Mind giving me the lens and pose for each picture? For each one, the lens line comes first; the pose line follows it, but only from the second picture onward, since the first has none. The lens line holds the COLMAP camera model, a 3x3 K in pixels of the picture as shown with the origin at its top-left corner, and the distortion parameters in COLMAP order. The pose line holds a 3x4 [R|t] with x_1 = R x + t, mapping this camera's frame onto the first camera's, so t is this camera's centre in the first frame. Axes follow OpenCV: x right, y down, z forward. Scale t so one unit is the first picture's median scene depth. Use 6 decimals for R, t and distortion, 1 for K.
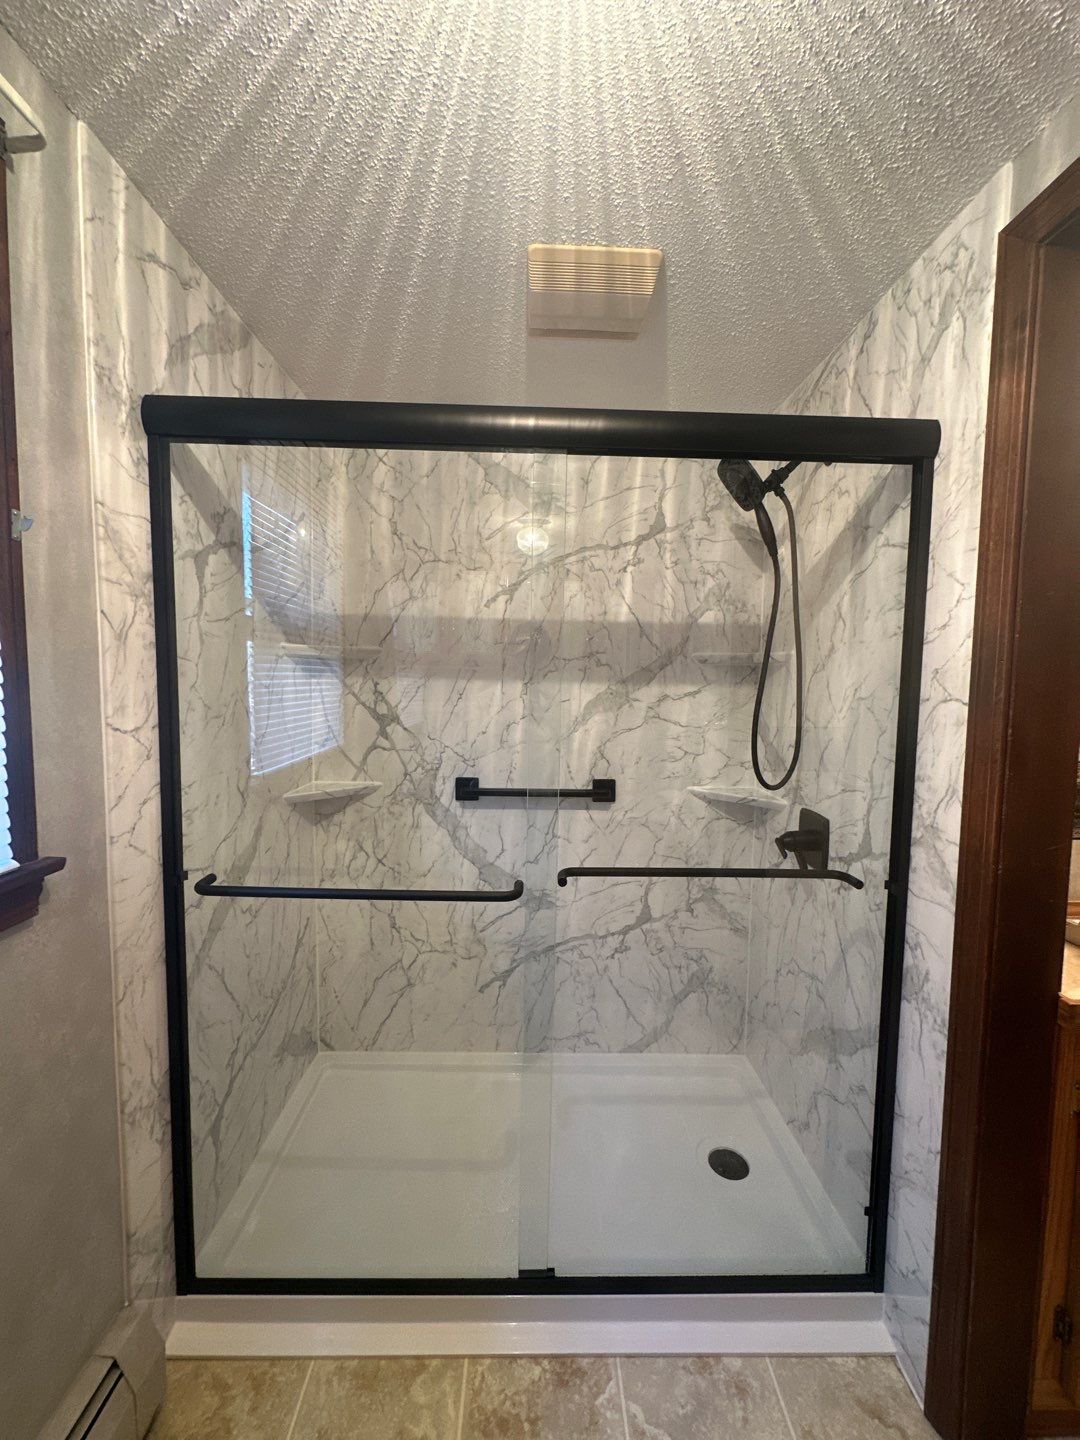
lens RADIAL K [[574.7, 0, 540.0], [0, 574.7, 720.0], [0, 0, 1]] dist [0.000539, -0.000393]
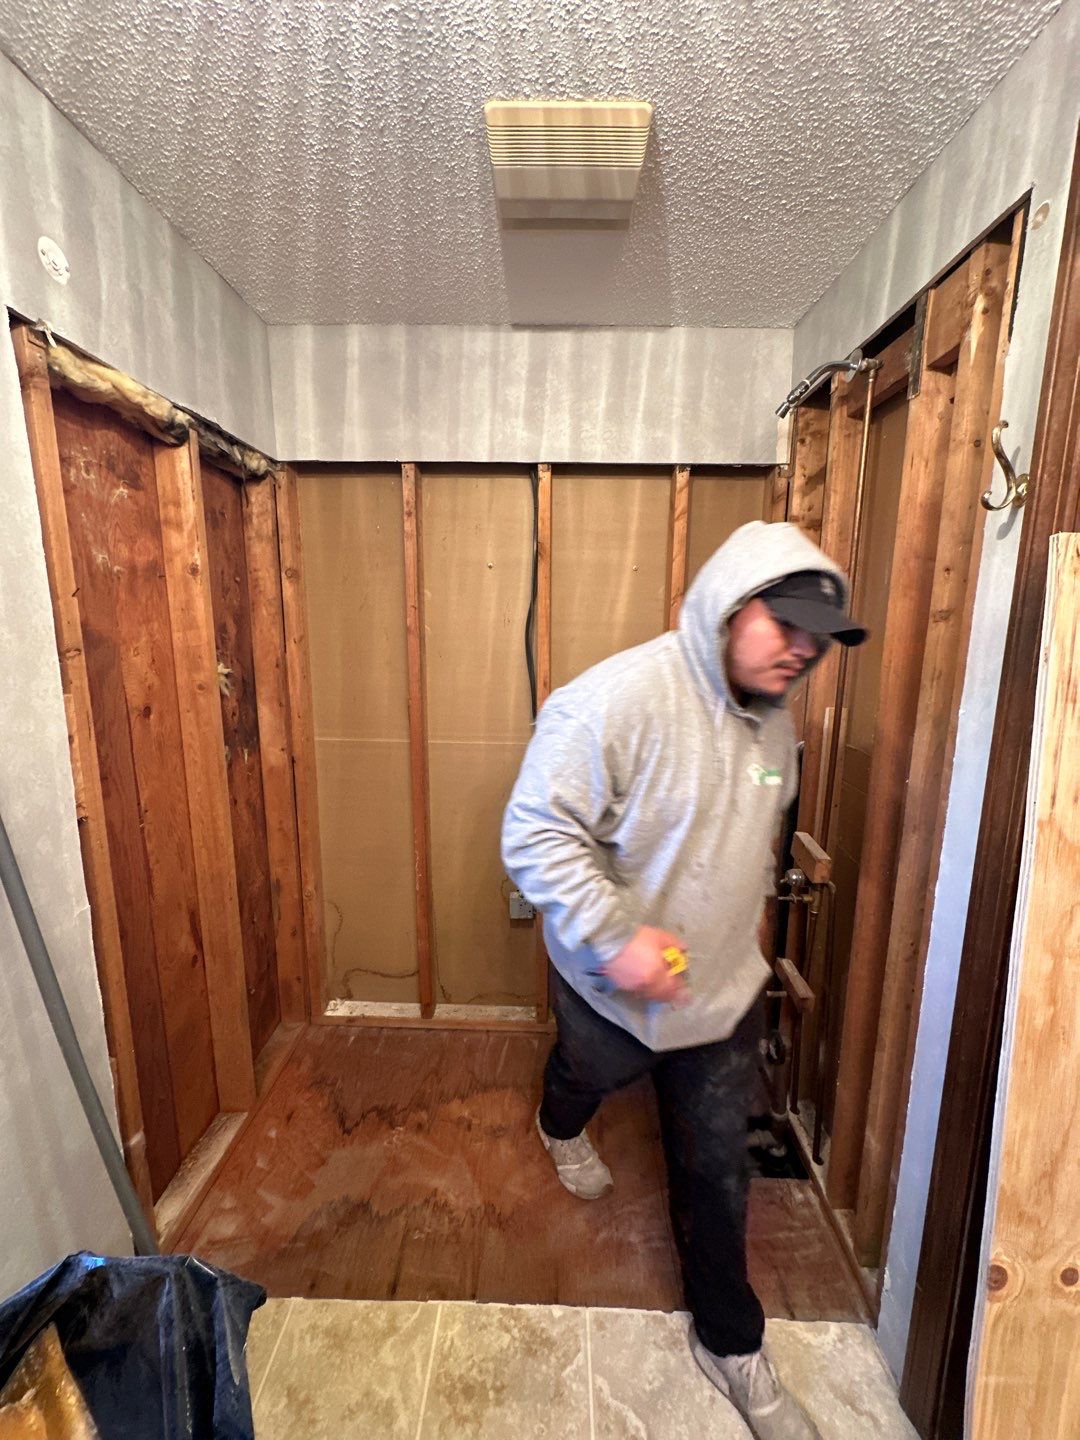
lens RADIAL K [[574.7, 0, 540.0], [0, 574.7, 720.0], [0, 0, 1]] dist [0.000539, -0.000393]
pose [[0.998958, 0.002220, -0.045577, 0.121148], [0.002283, 0.995134, 0.098499, -0.050622], [0.045574, -0.098501, 0.994093, 0.139854]]
